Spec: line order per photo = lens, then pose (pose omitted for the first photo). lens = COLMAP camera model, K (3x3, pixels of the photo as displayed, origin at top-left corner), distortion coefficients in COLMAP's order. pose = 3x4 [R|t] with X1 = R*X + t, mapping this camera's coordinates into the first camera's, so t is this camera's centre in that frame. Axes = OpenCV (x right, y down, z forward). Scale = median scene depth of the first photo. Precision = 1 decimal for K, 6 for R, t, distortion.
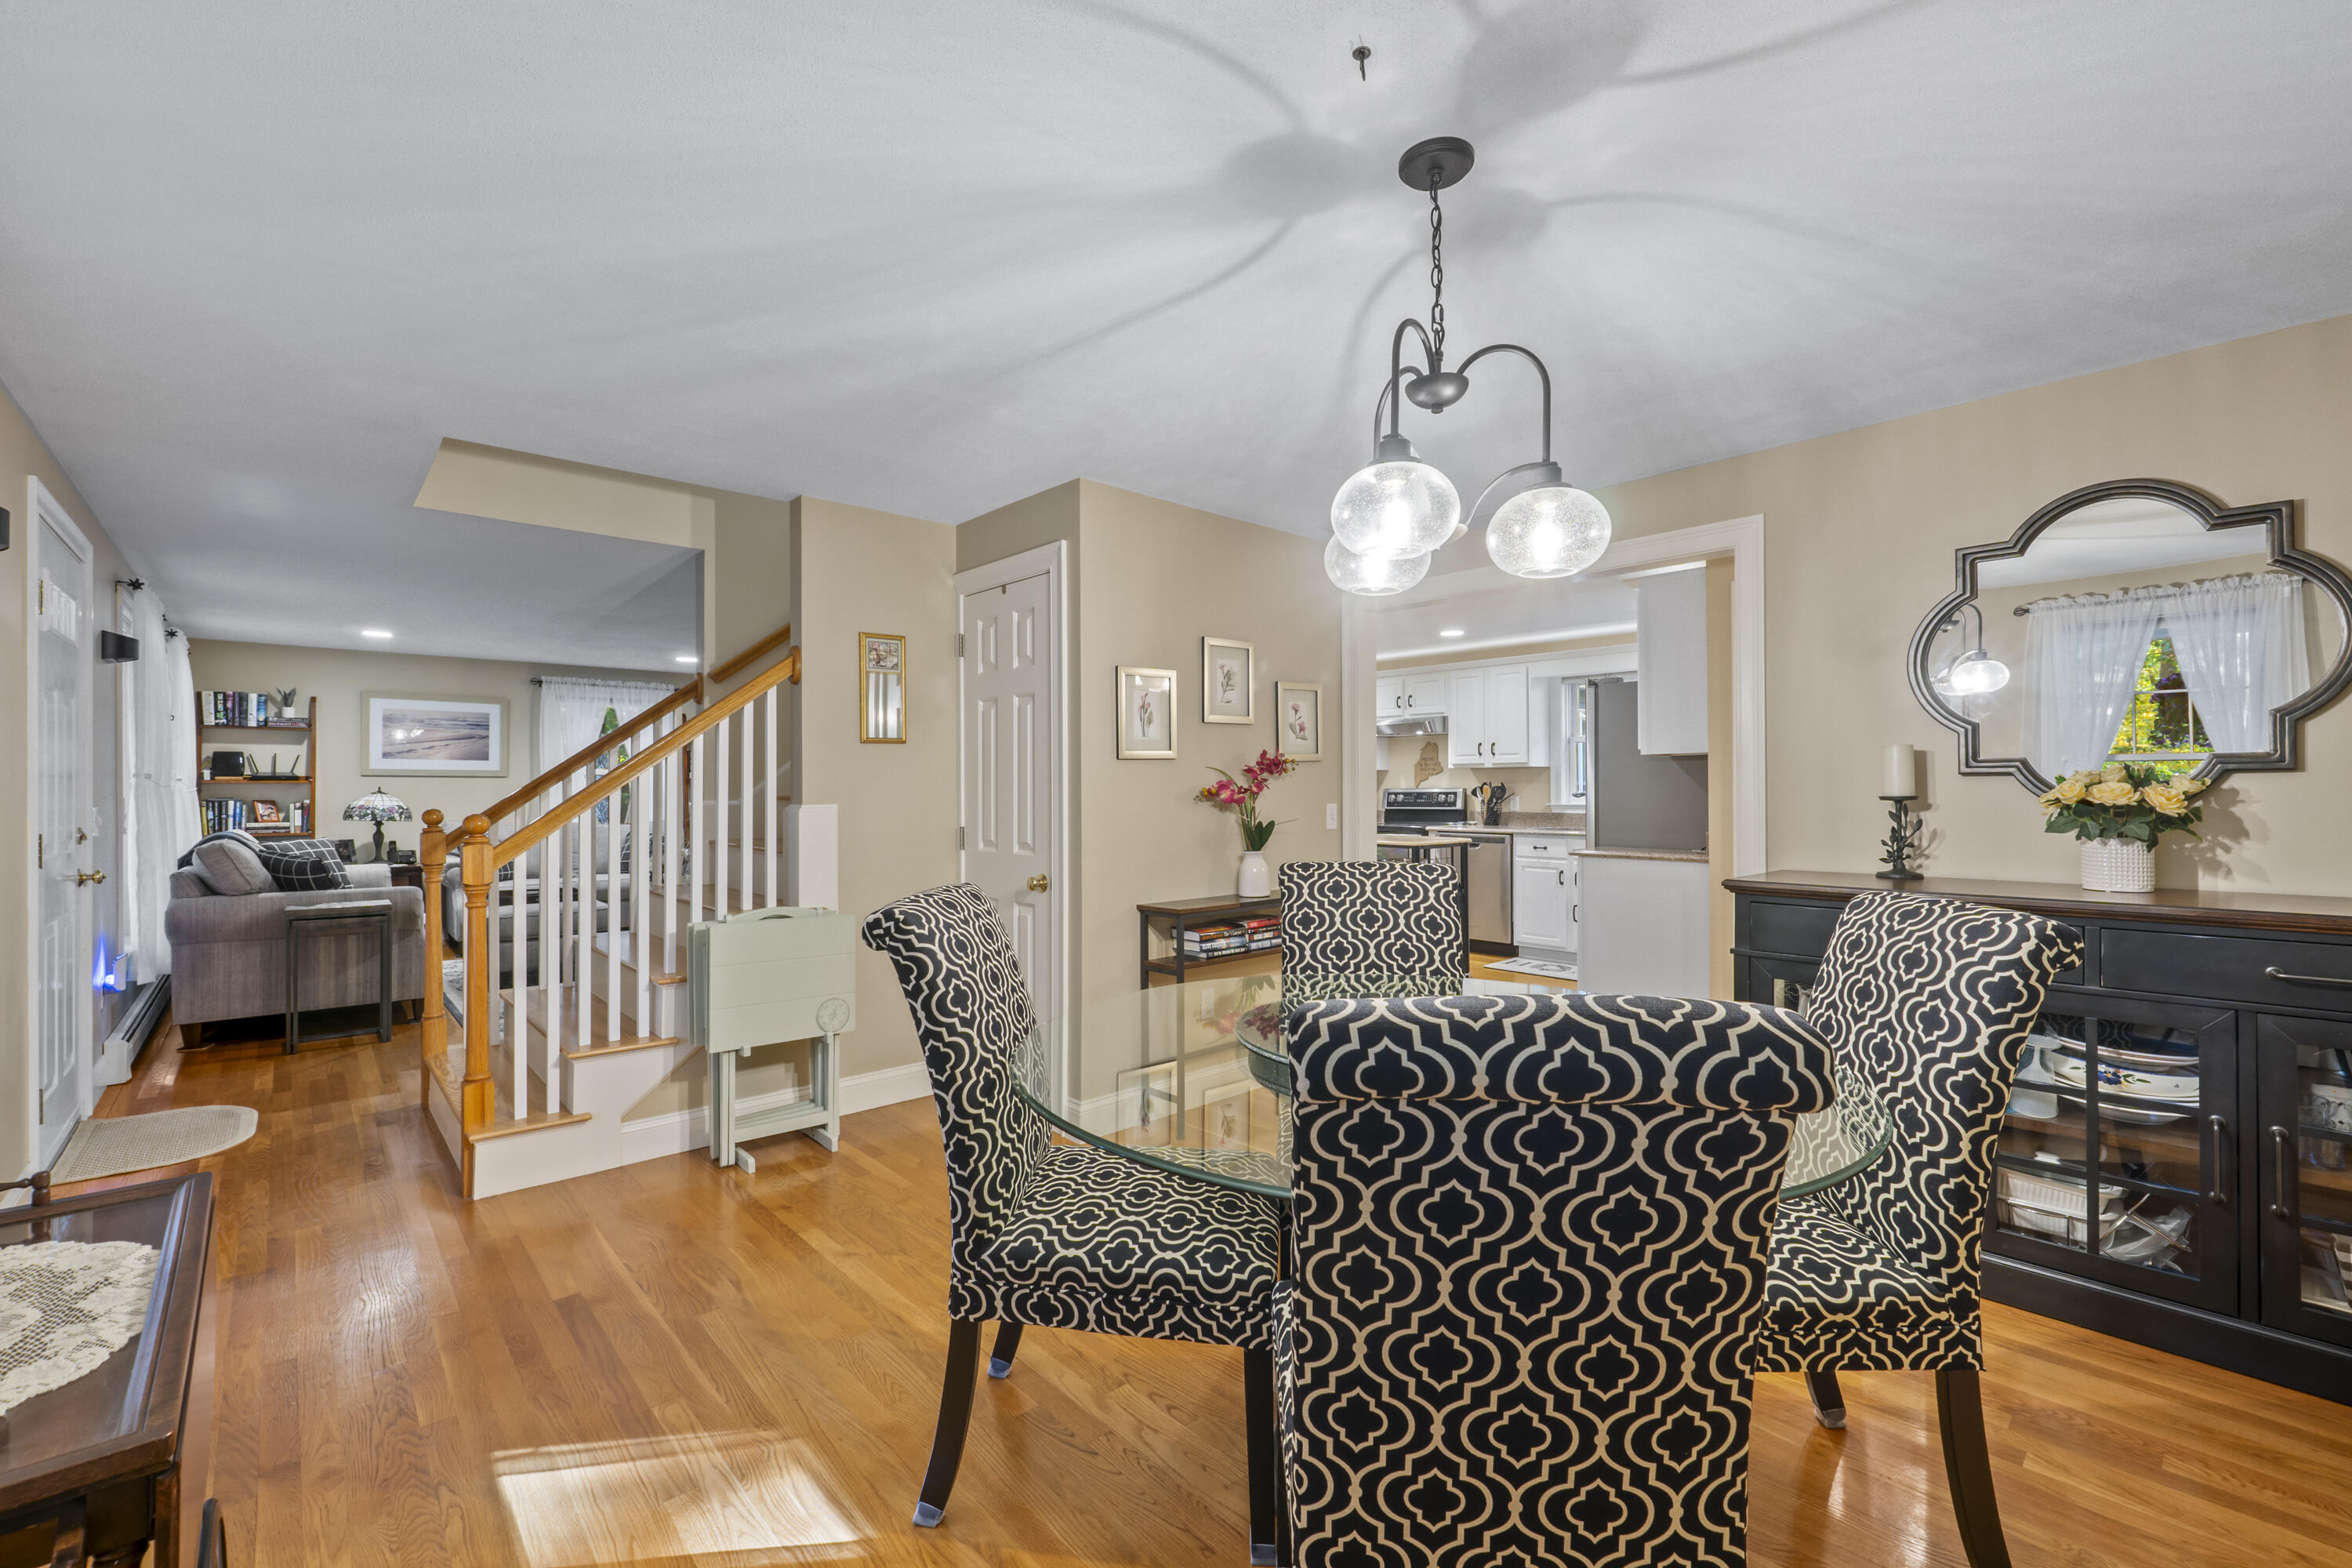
lens RADIAL K [[989.7, 0, 1160.6], [0, 989.7, 786.2], [0, 0, 1]] dist [-0.004789, -0.000512]
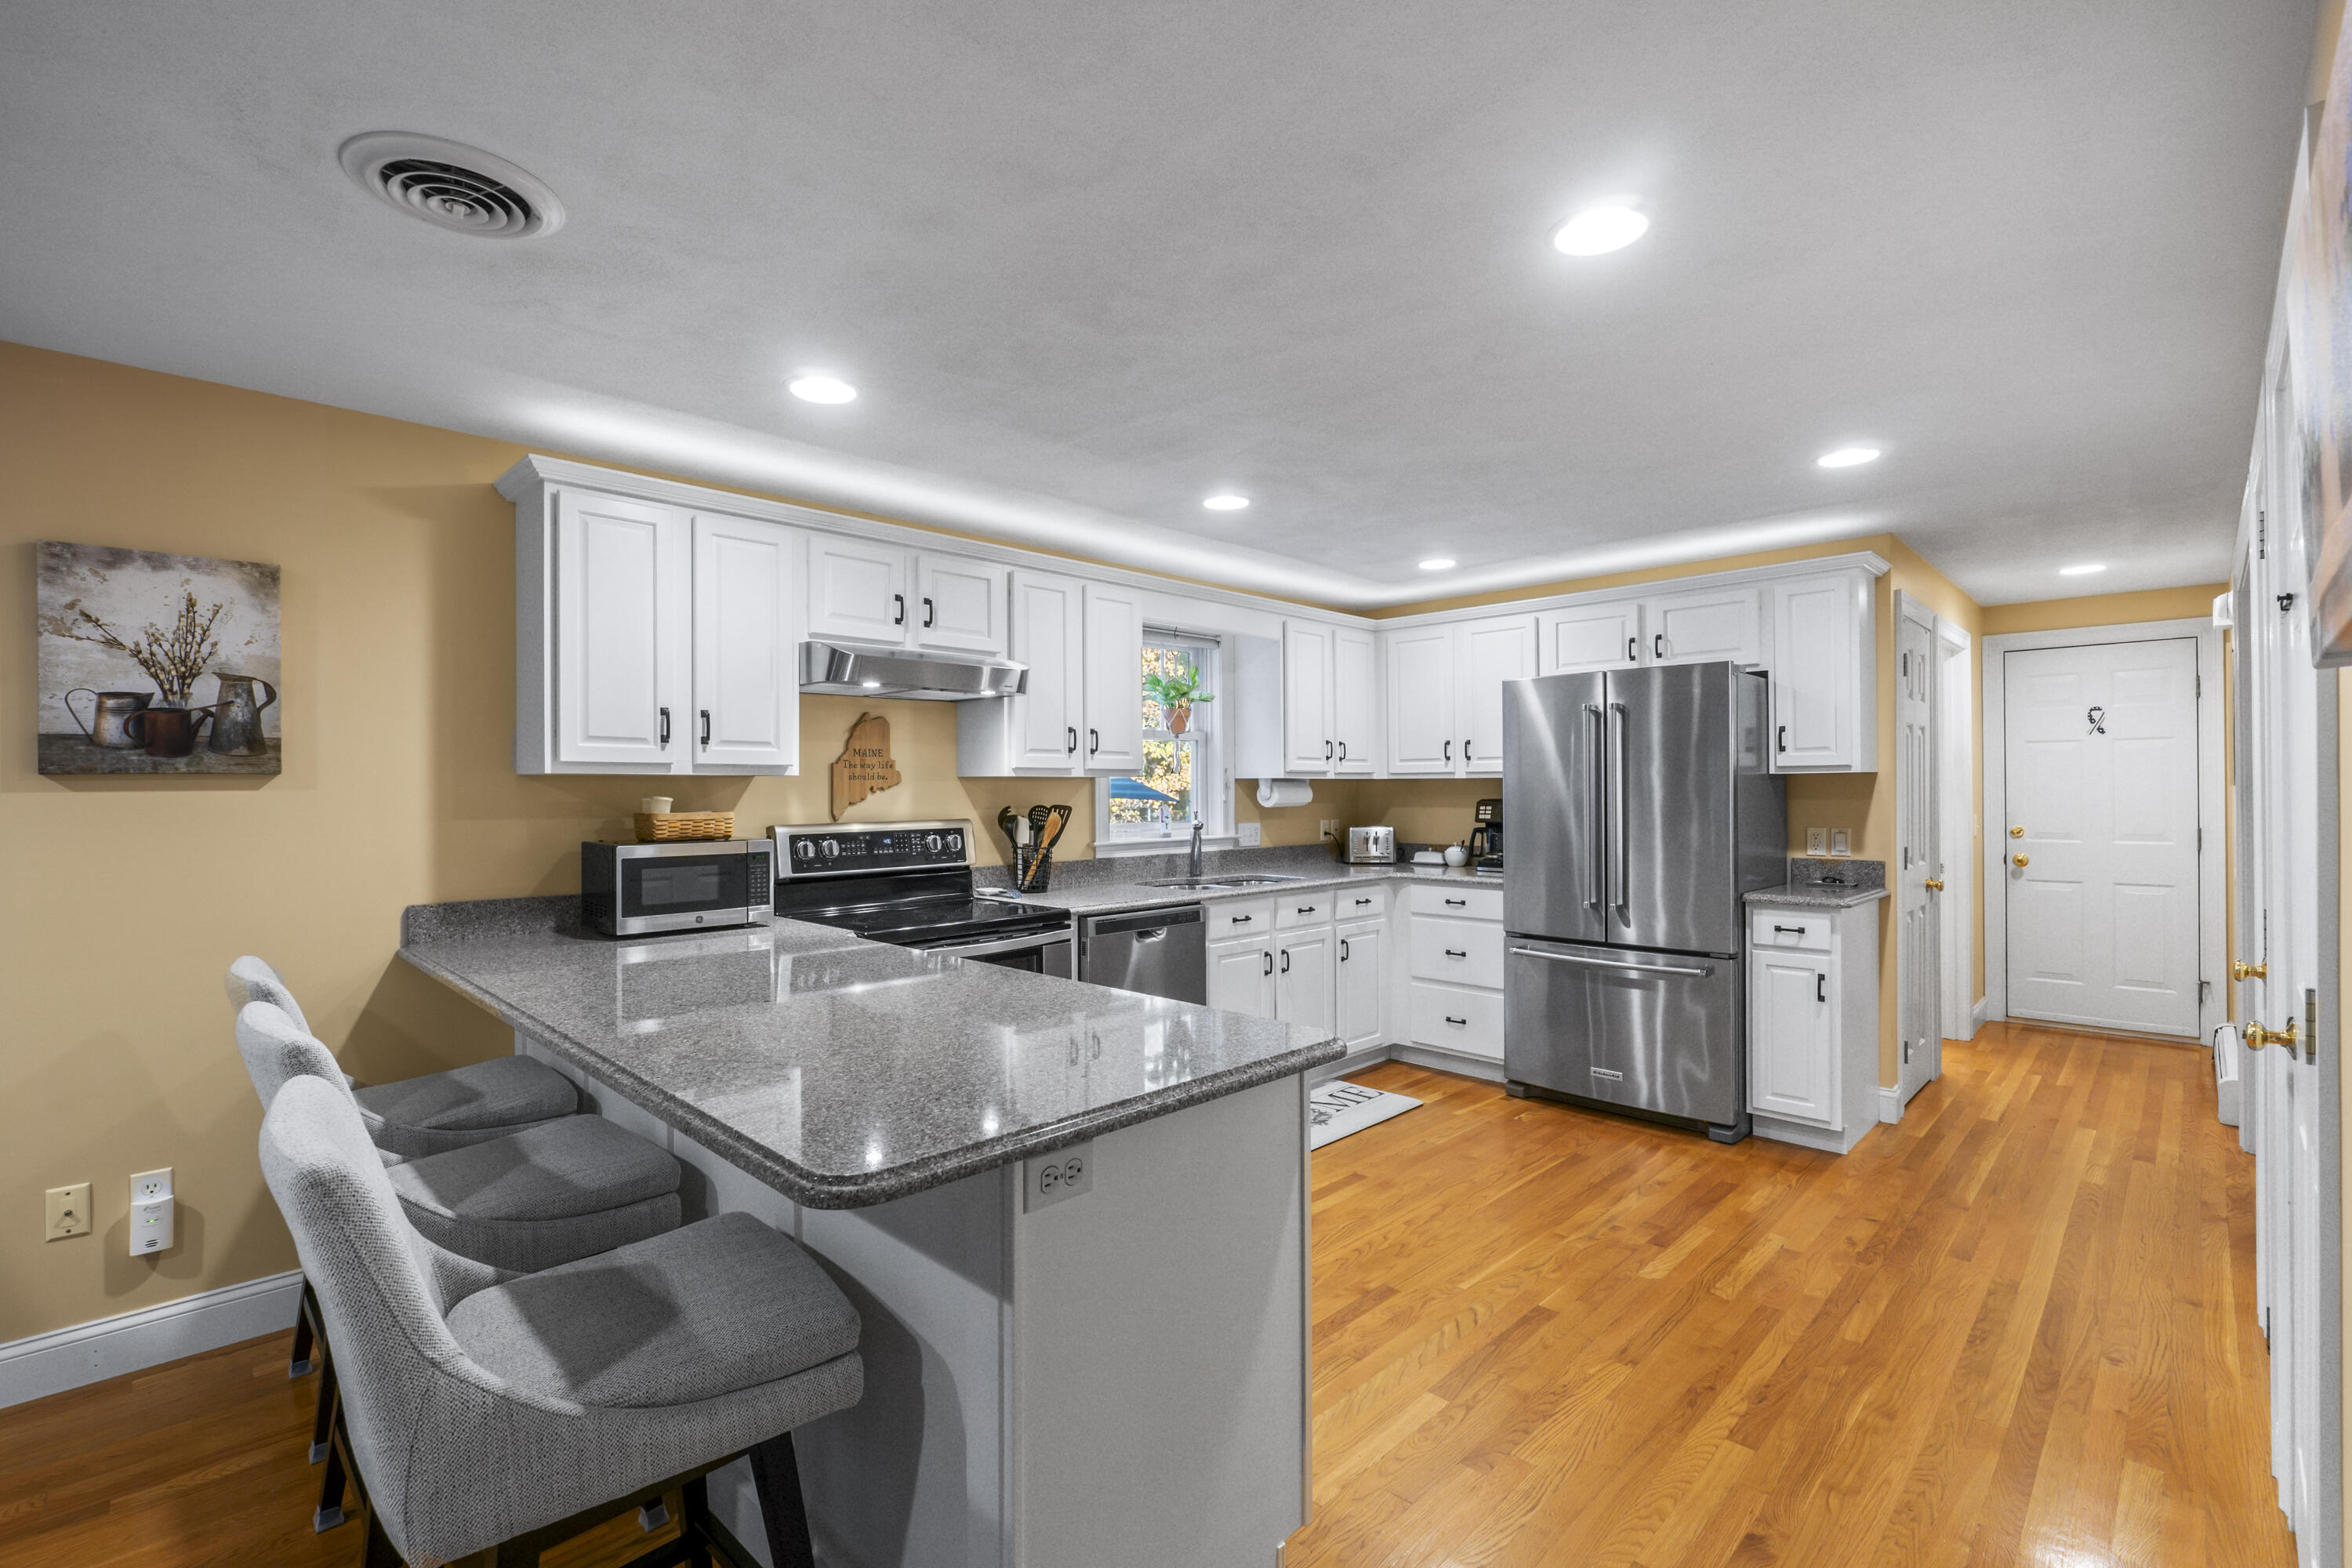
lens RADIAL K [[1050.4, 0, 1164.0], [0, 1050.4, 782.4], [0, 0, 1]] dist [-0.005099, -0.002025]
pose [[-0.066091, 0.010686, 0.997756, -0.211337], [0.003768, 0.999938, -0.010460, -0.010752], [-0.997806, 0.003068, -0.066127, 1.000206]]
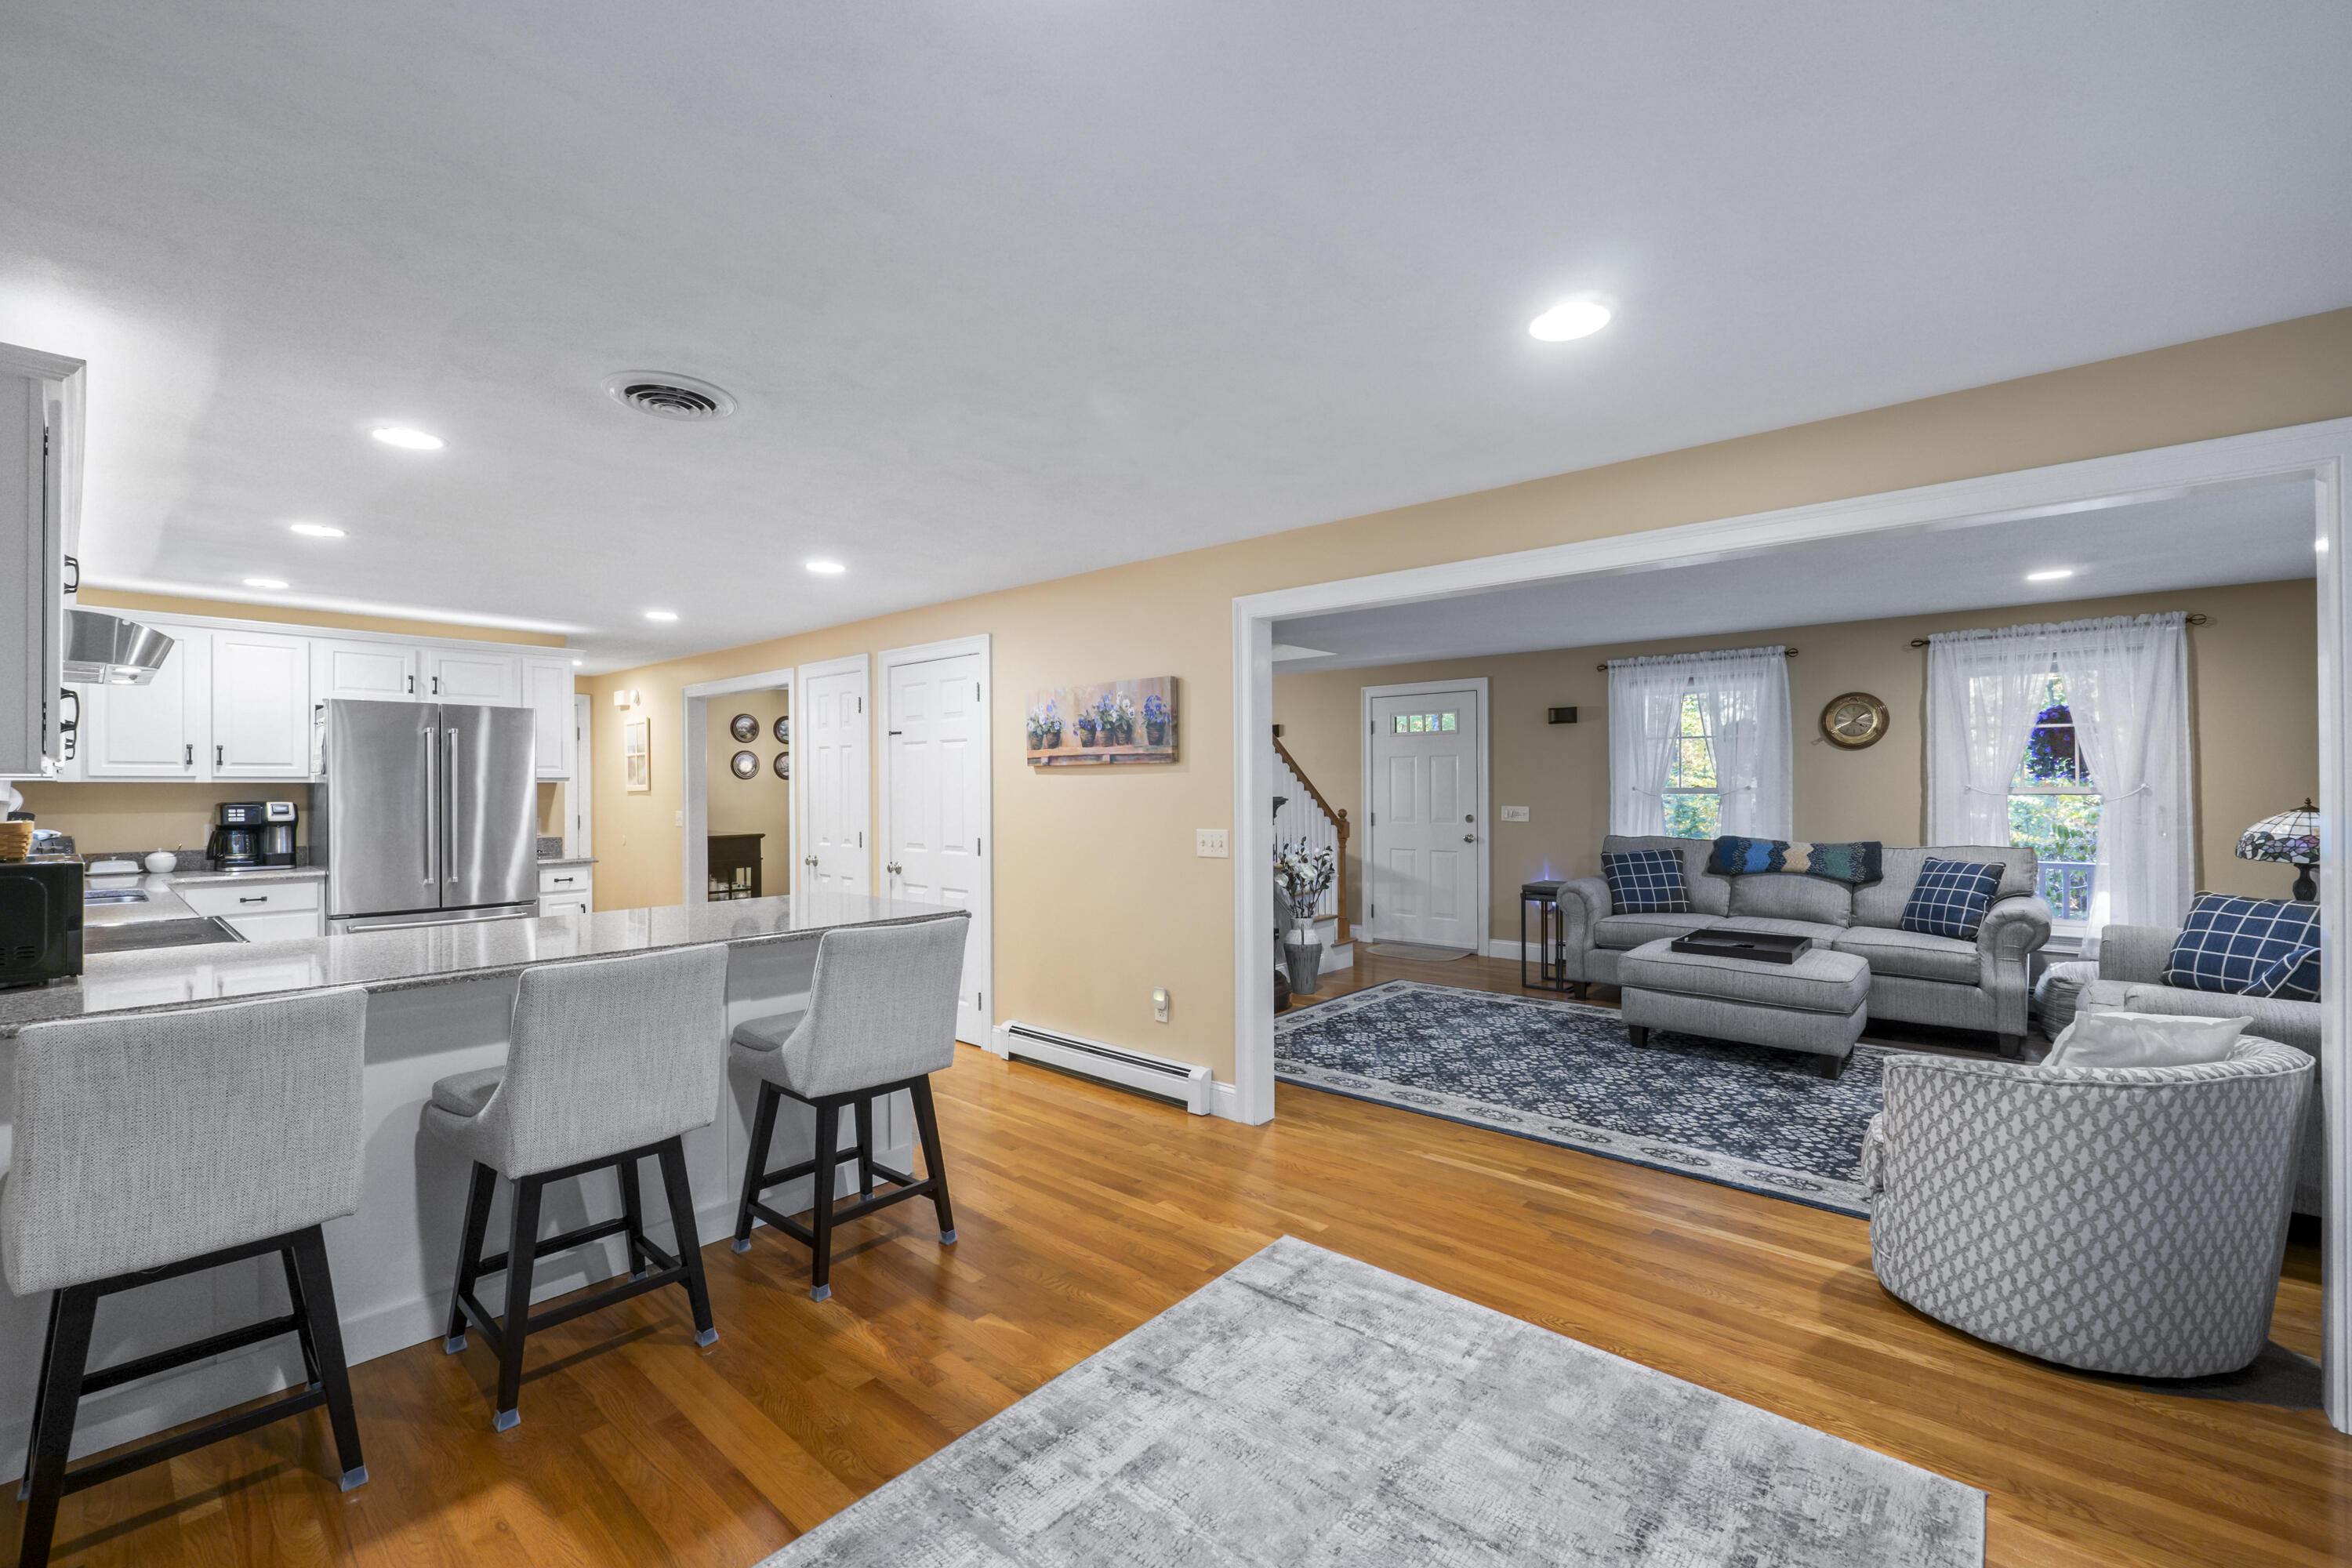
lens RADIAL K [[989.7, 0, 1163.5], [0, 989.7, 785.1], [0, 0, 1]] dist [-0.004789, -0.000512]
pose [[-0.992525, 0.008158, -0.121765, -0.090423], [0.008650, 0.999956, -0.003510, -0.010426], [0.121731, -0.004537, -0.992553, 1.487590]]
